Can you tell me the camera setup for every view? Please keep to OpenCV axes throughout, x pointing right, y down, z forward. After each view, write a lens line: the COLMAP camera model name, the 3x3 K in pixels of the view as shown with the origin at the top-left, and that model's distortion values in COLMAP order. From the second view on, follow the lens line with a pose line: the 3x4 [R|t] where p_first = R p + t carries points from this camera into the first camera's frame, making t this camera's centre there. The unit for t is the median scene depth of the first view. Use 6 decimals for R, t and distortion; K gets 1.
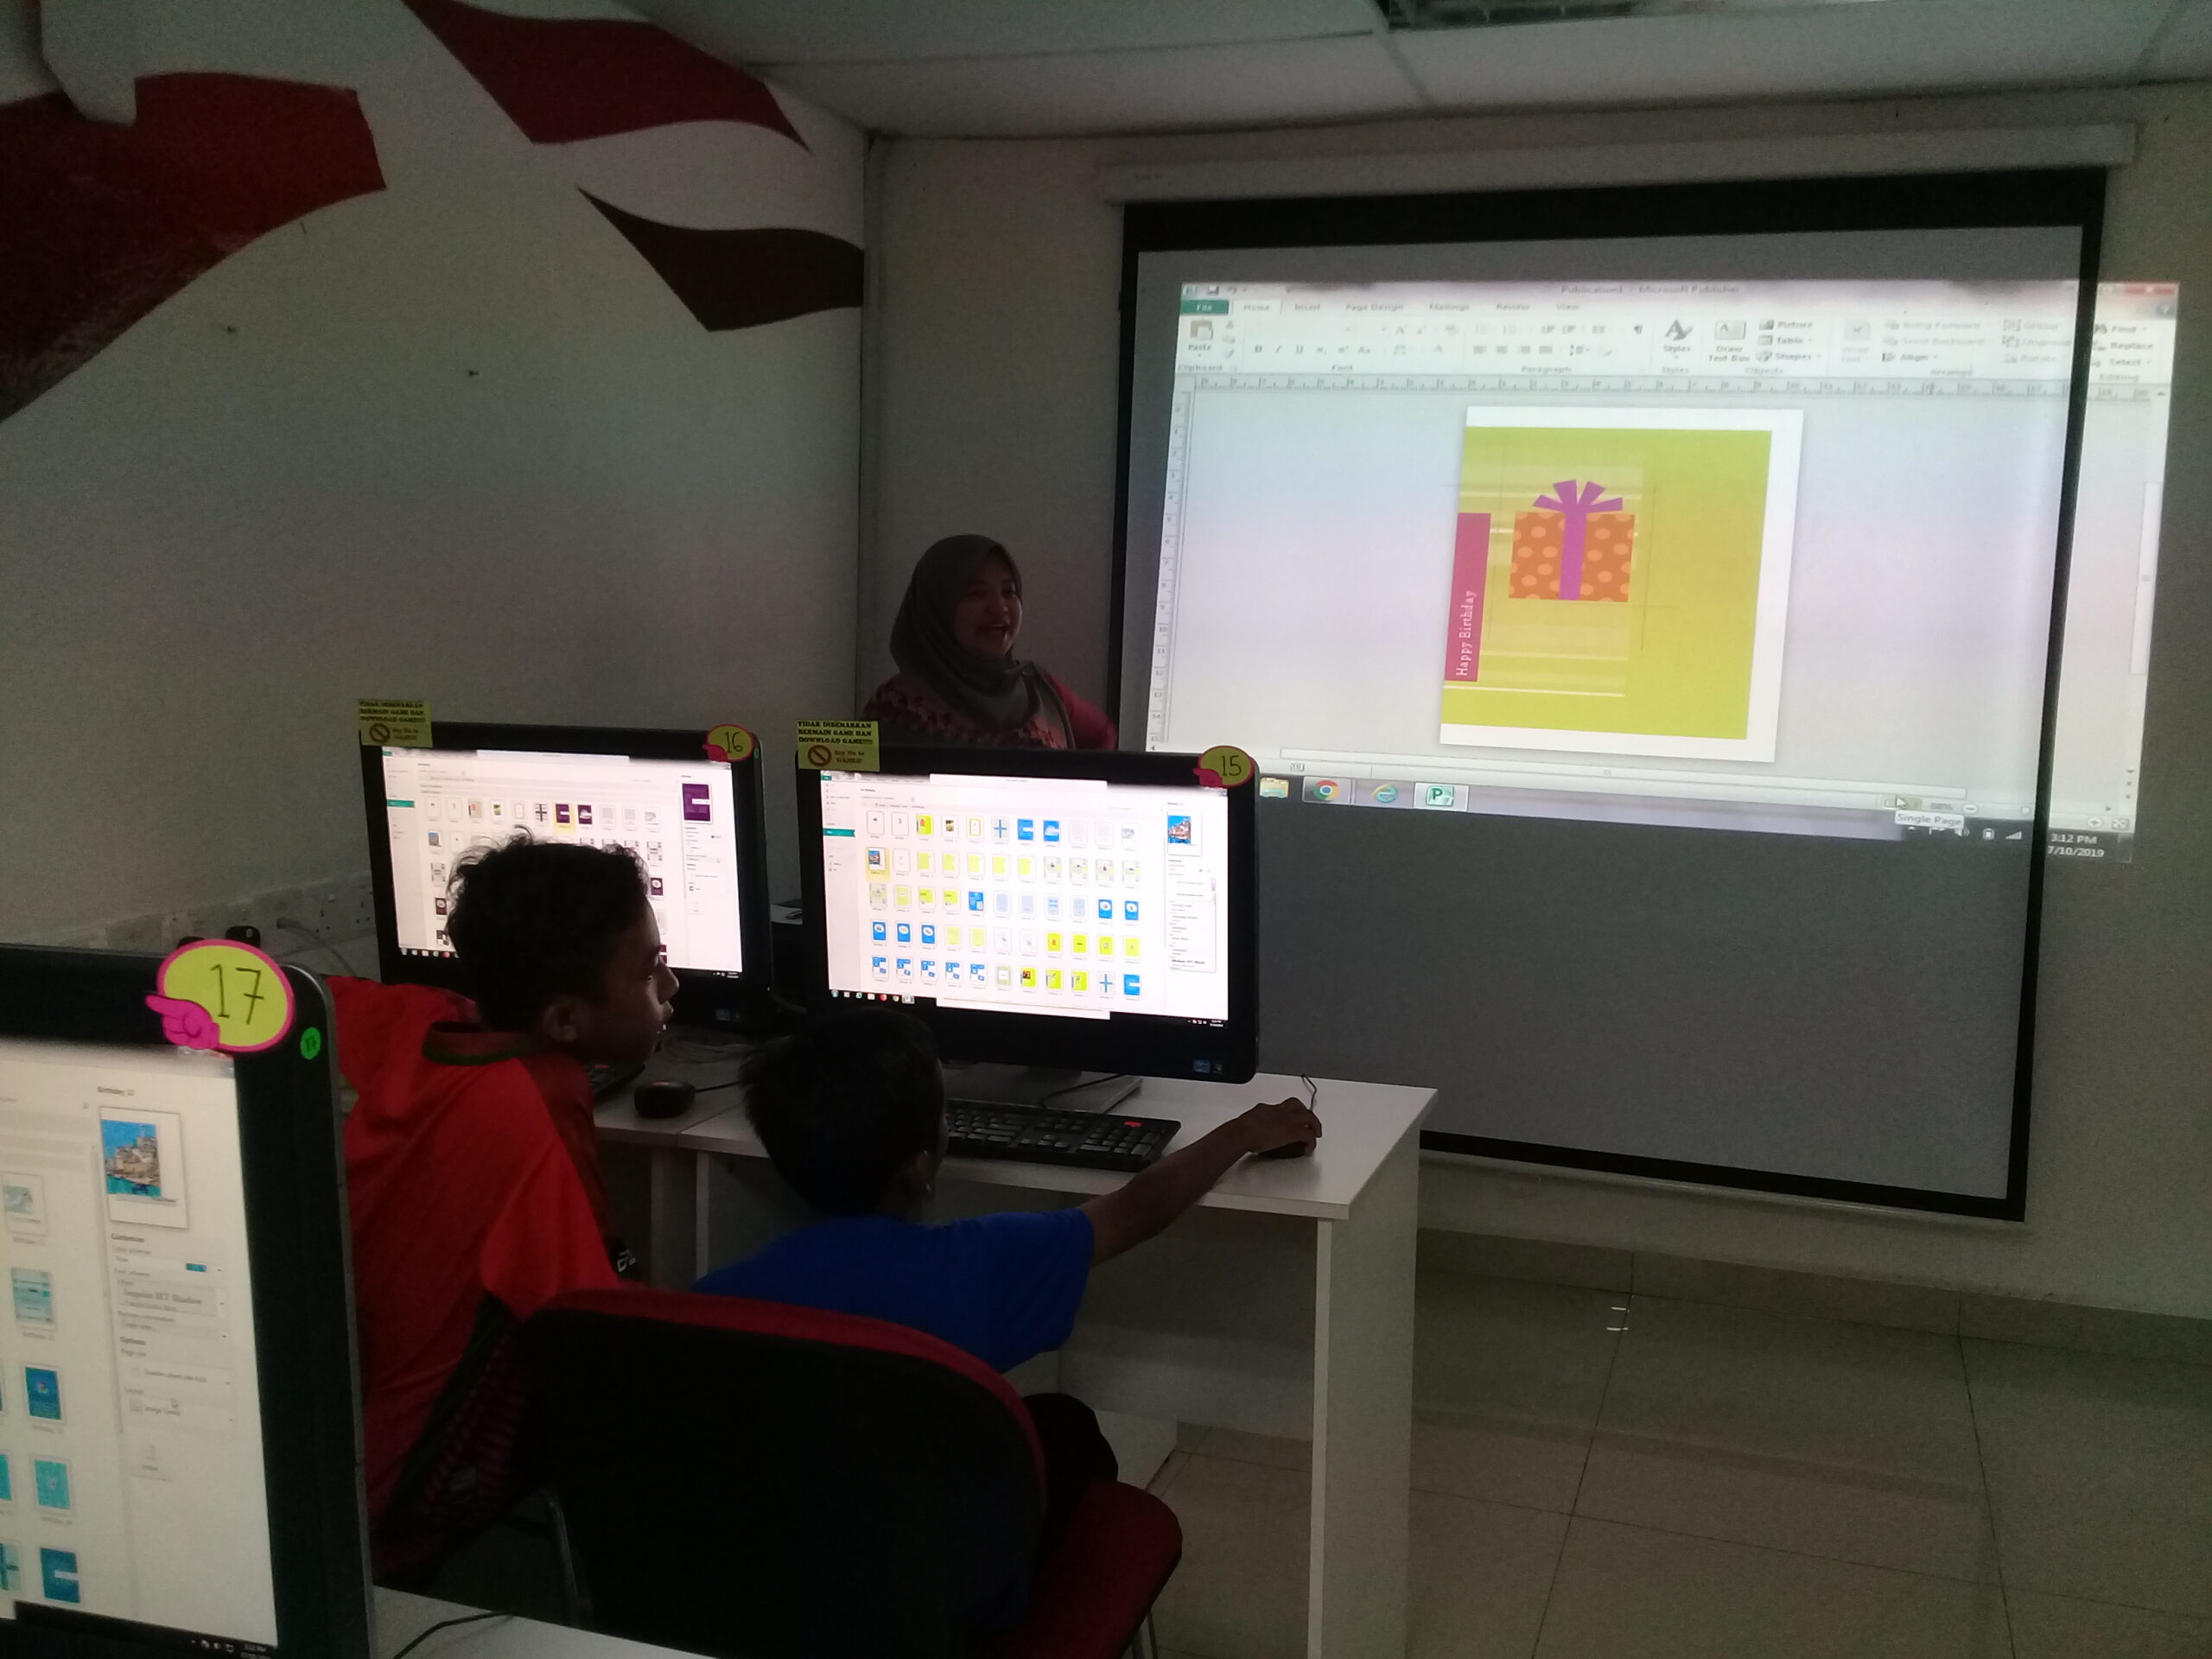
lens RADIAL K [[1992.5, 0, 1106.0], [0, 1992.5, 829.5], [0, 0, 1]] dist [0.083066, -0.157281]
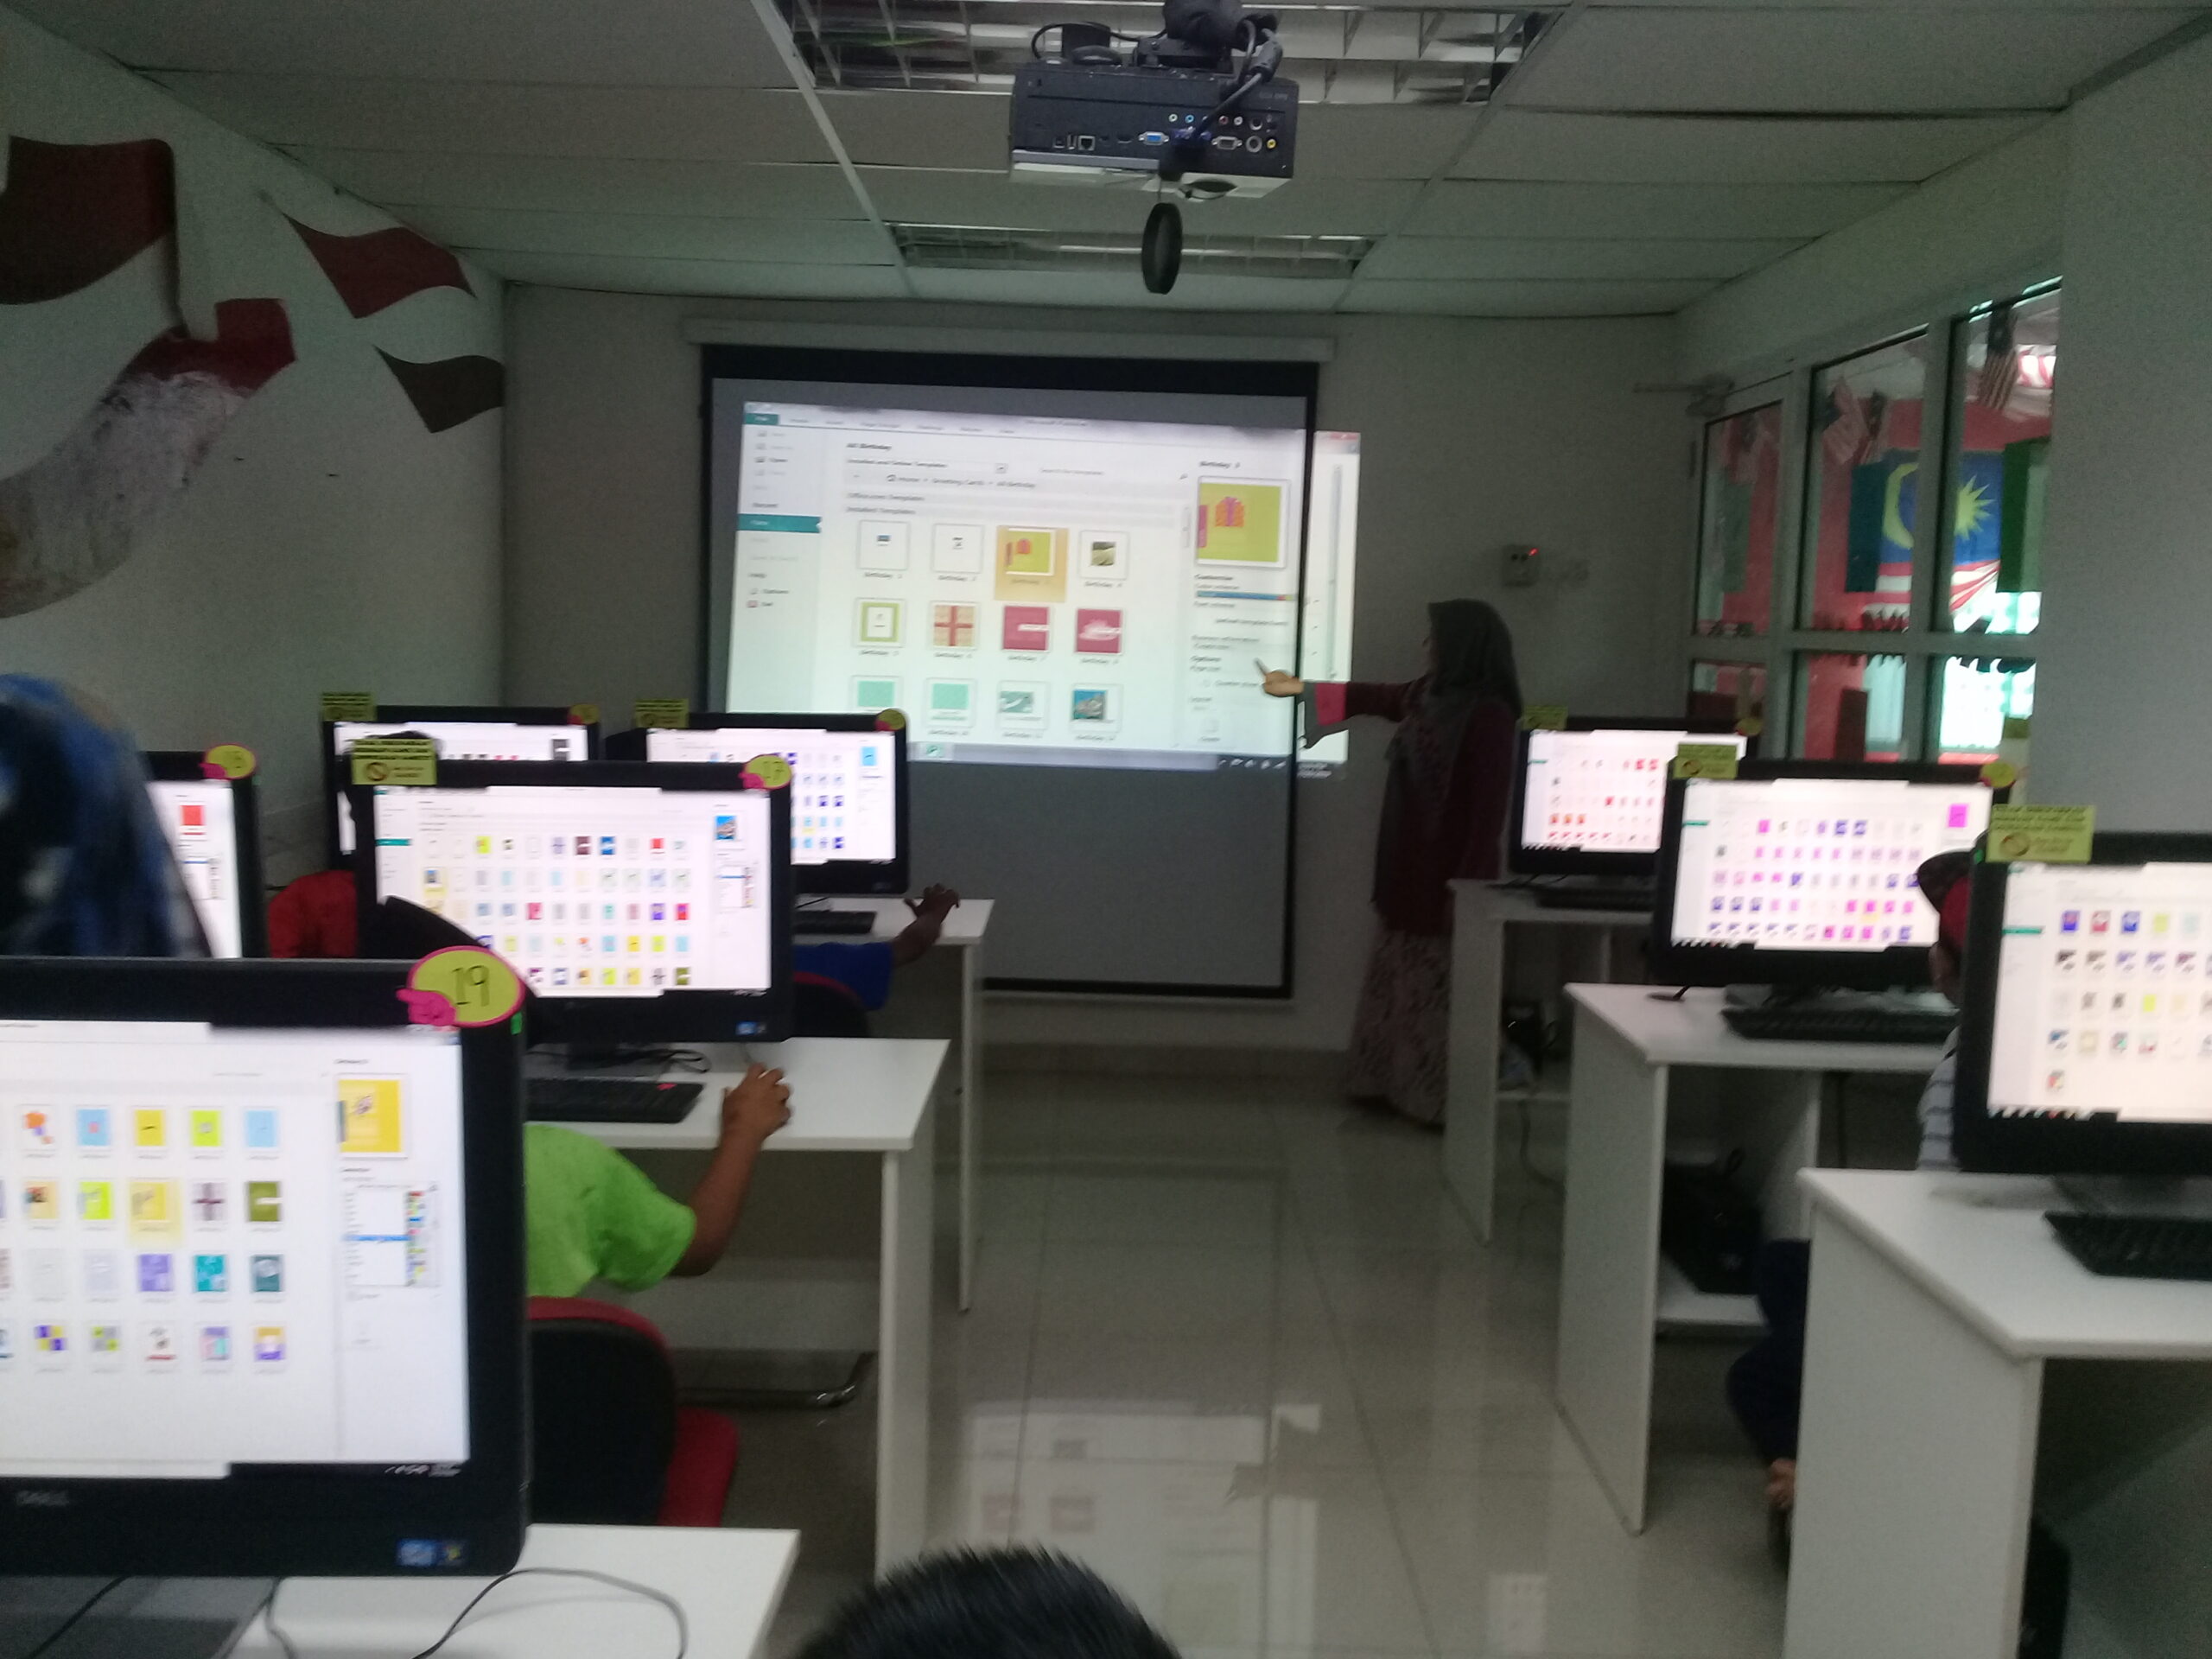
lens RADIAL K [[2047.2, 0, 1092.5], [0, 2047.2, 821.7], [0, 0, 1]] dist [0.097998, -0.181036]
pose [[0.945456, -0.033617, 0.324011, -0.238045], [0.035084, 0.999384, 0.001316, 0.041246], [-0.323856, 0.010124, 0.946052, -0.533759]]
